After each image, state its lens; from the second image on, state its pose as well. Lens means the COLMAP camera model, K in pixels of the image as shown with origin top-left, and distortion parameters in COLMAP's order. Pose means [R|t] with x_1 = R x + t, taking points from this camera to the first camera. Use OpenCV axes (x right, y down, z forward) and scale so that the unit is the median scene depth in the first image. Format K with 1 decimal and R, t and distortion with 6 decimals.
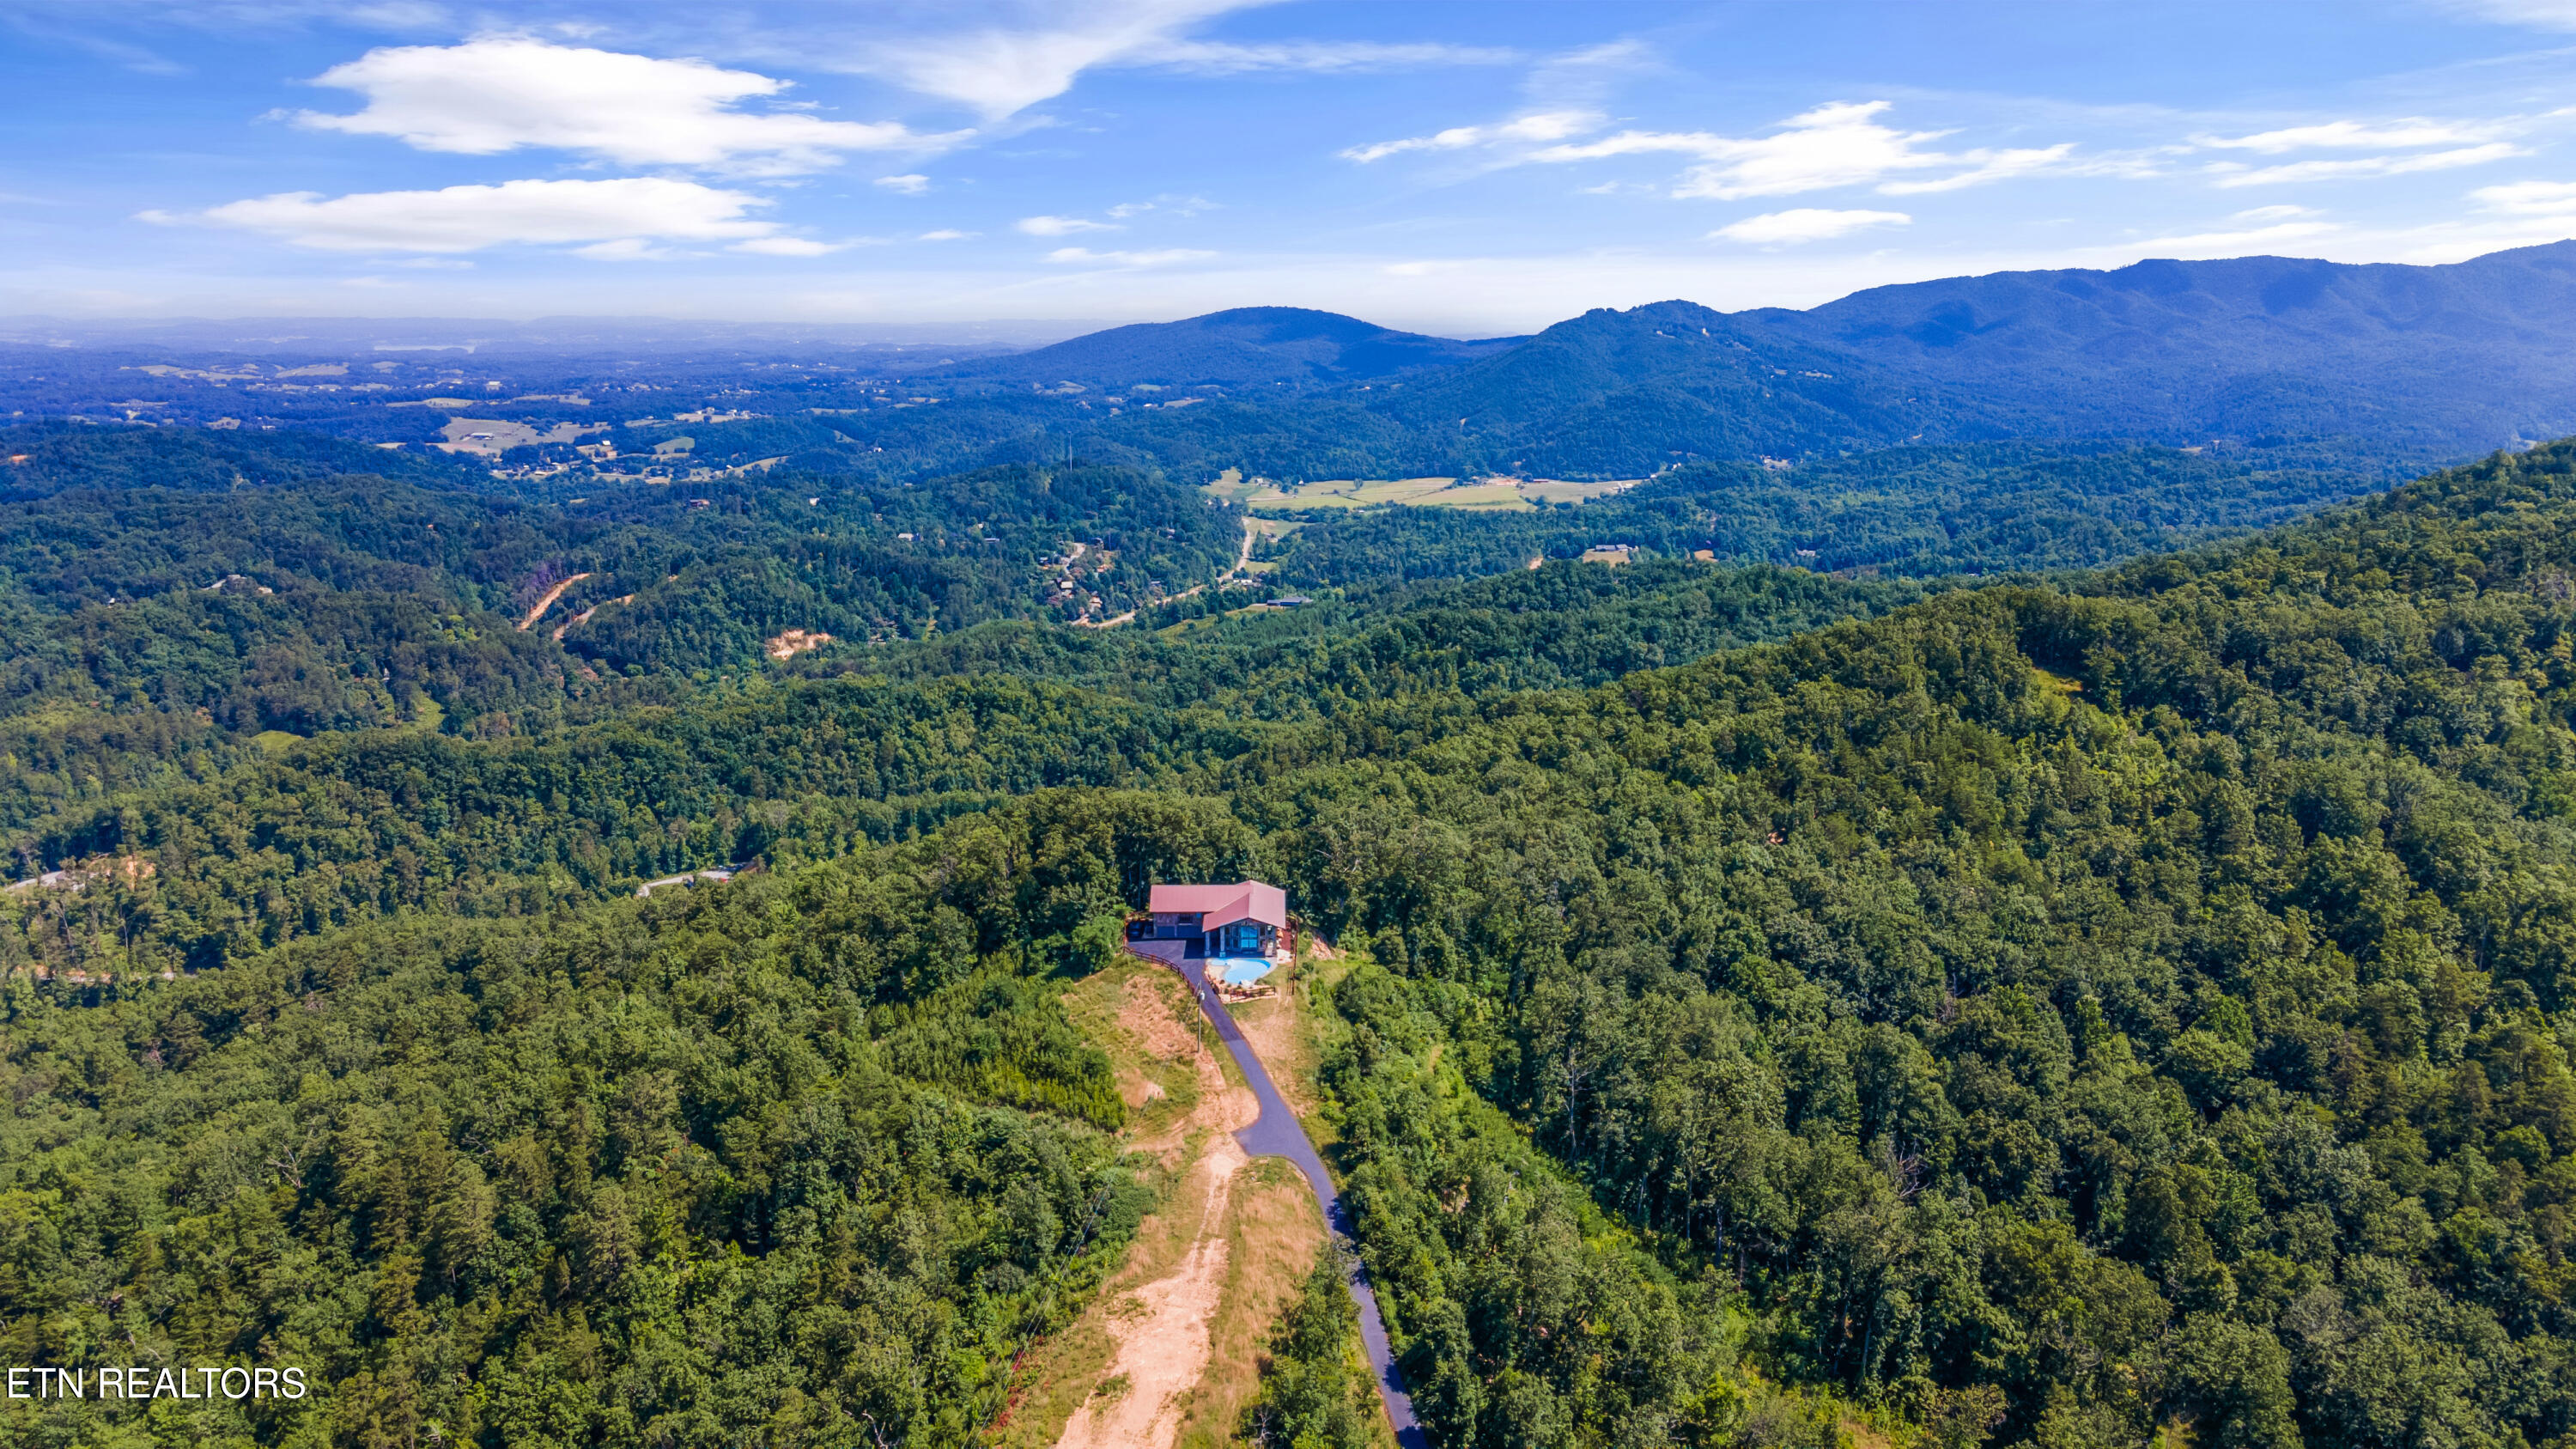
lens RADIAL K [[1887.8, 0, 1288.0], [0, 1887.8, 724.5], [0, 0, 1]] dist [0.003825, 0.003711]
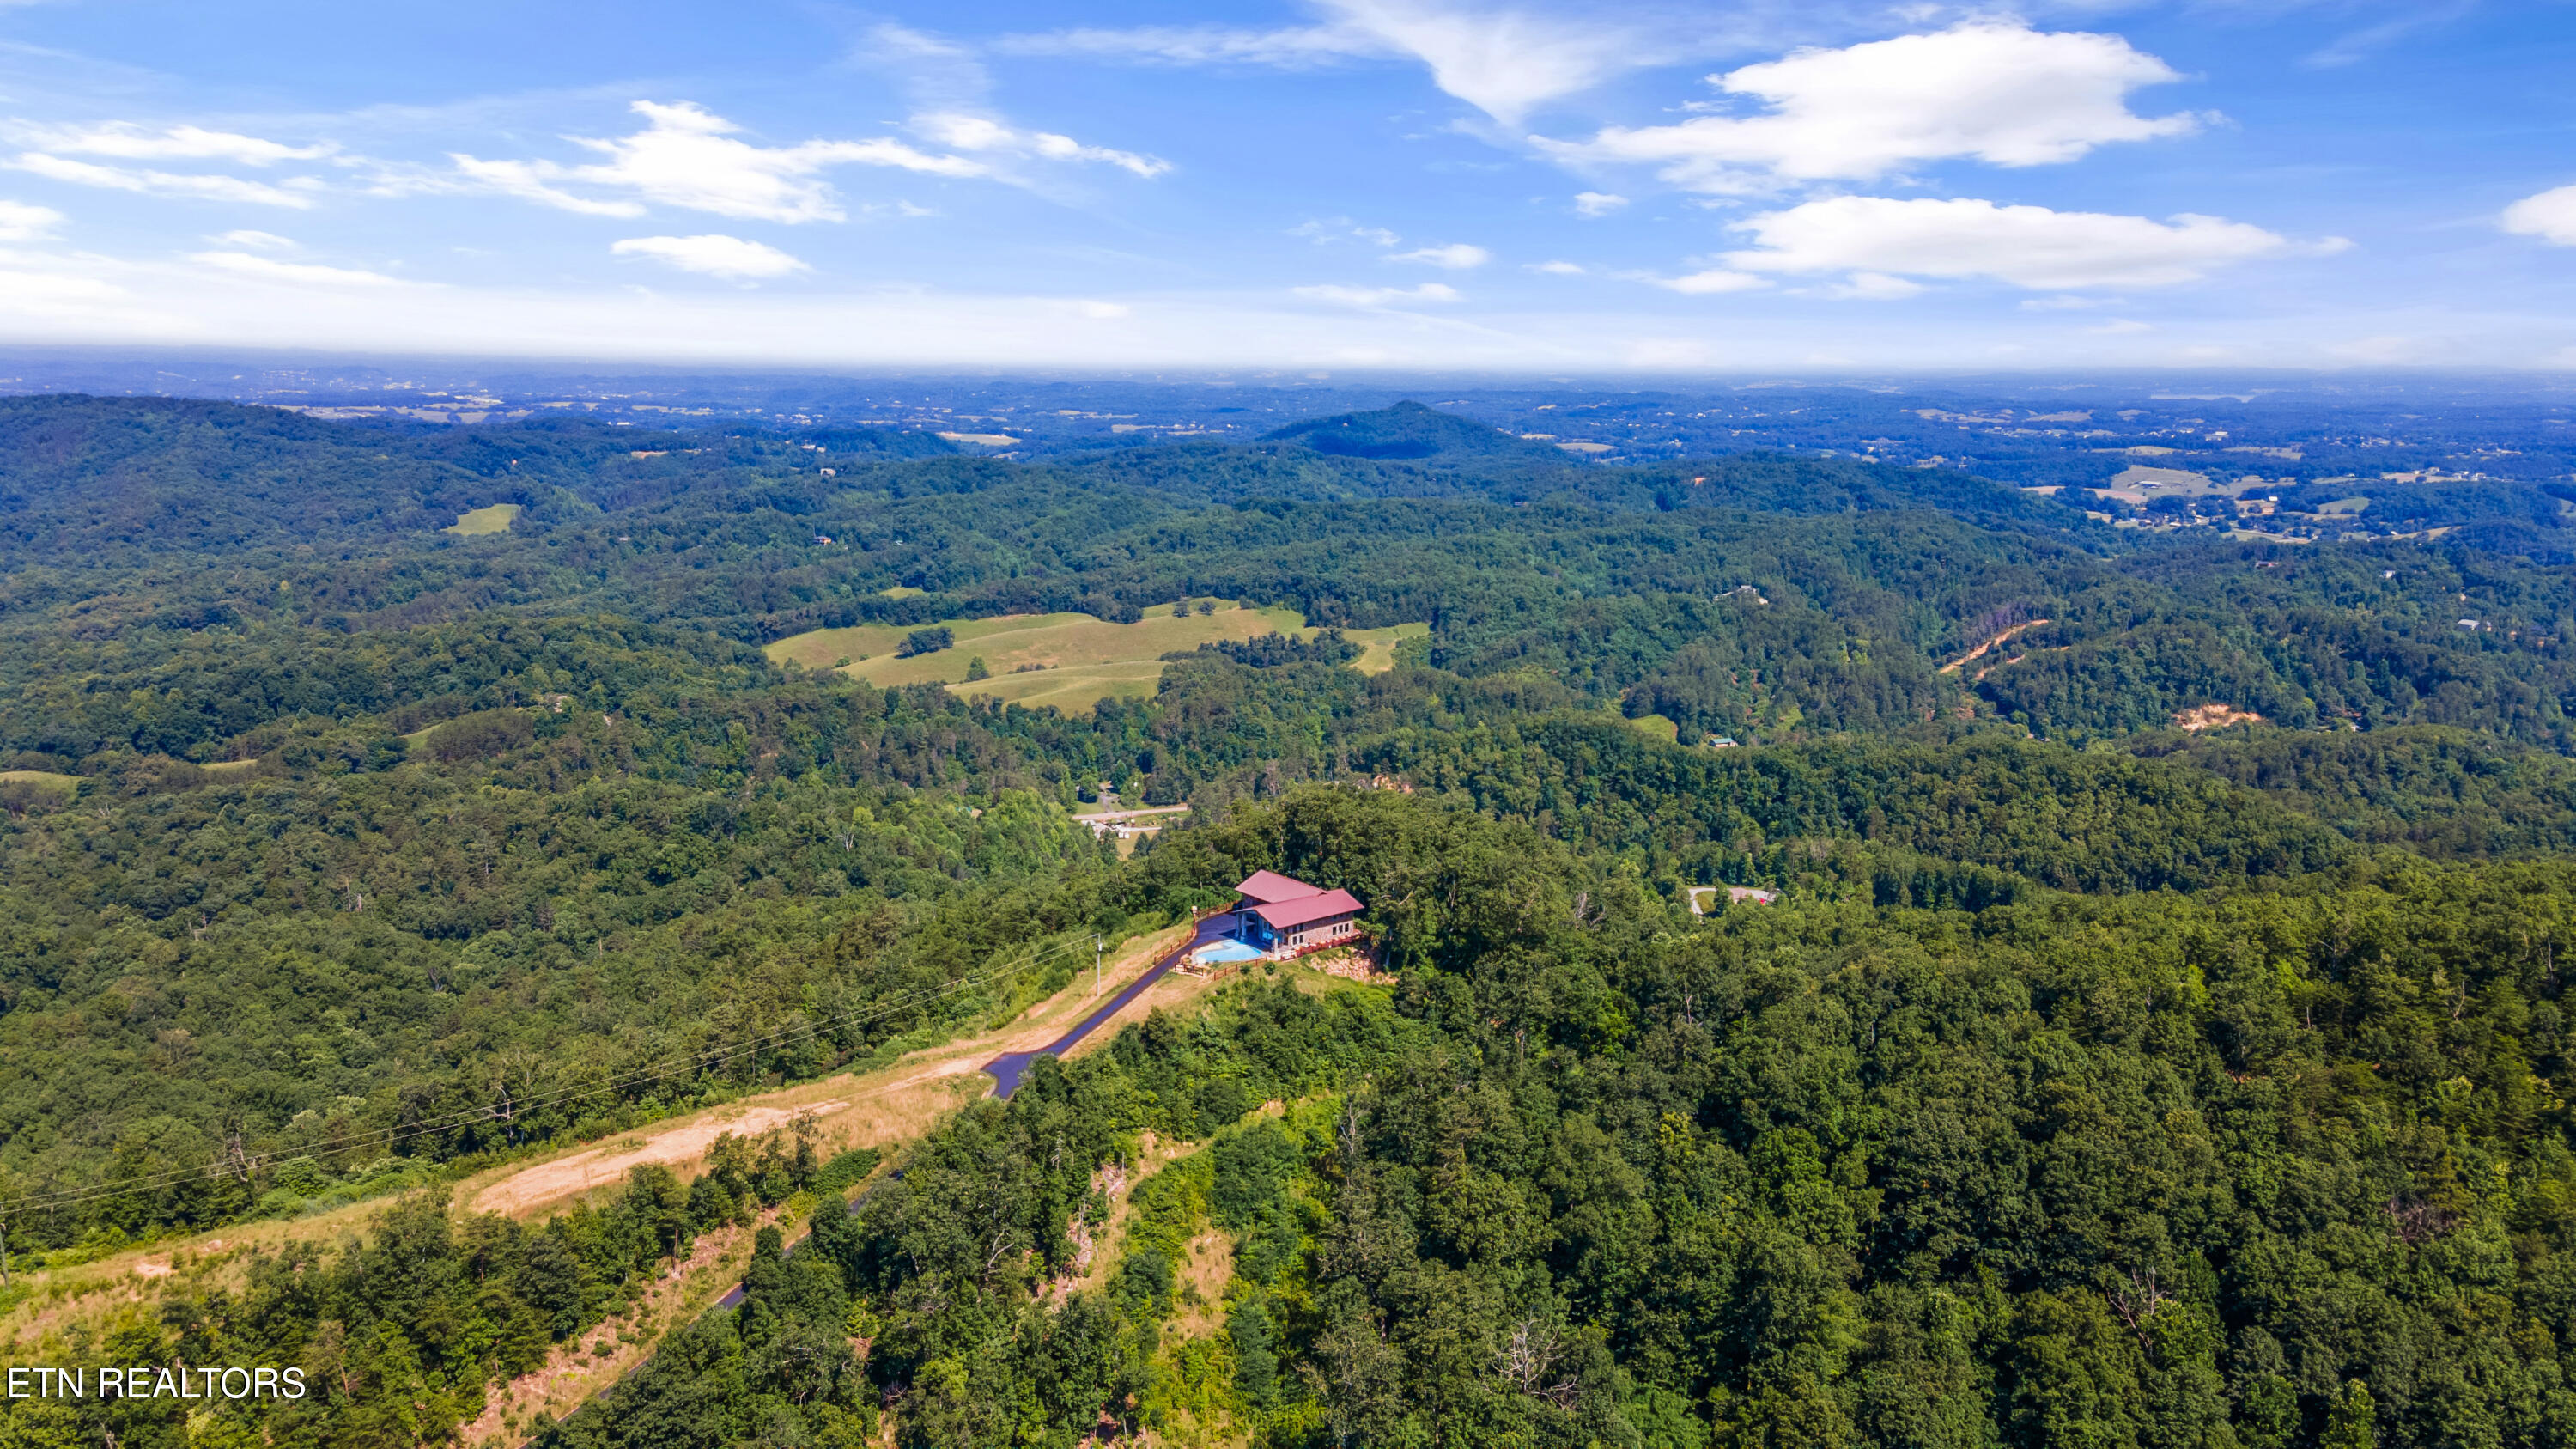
lens RADIAL K [[1887.8, 0, 1288.0], [0, 1887.8, 724.5], [0, 0, 1]] dist [0.003825, 0.003711]
pose [[0.595631, 0.157616, -0.787642, 0.189754], [-0.178635, 0.981996, 0.061420, -0.016438], [0.783143, 0.104117, 0.613063, 0.093313]]
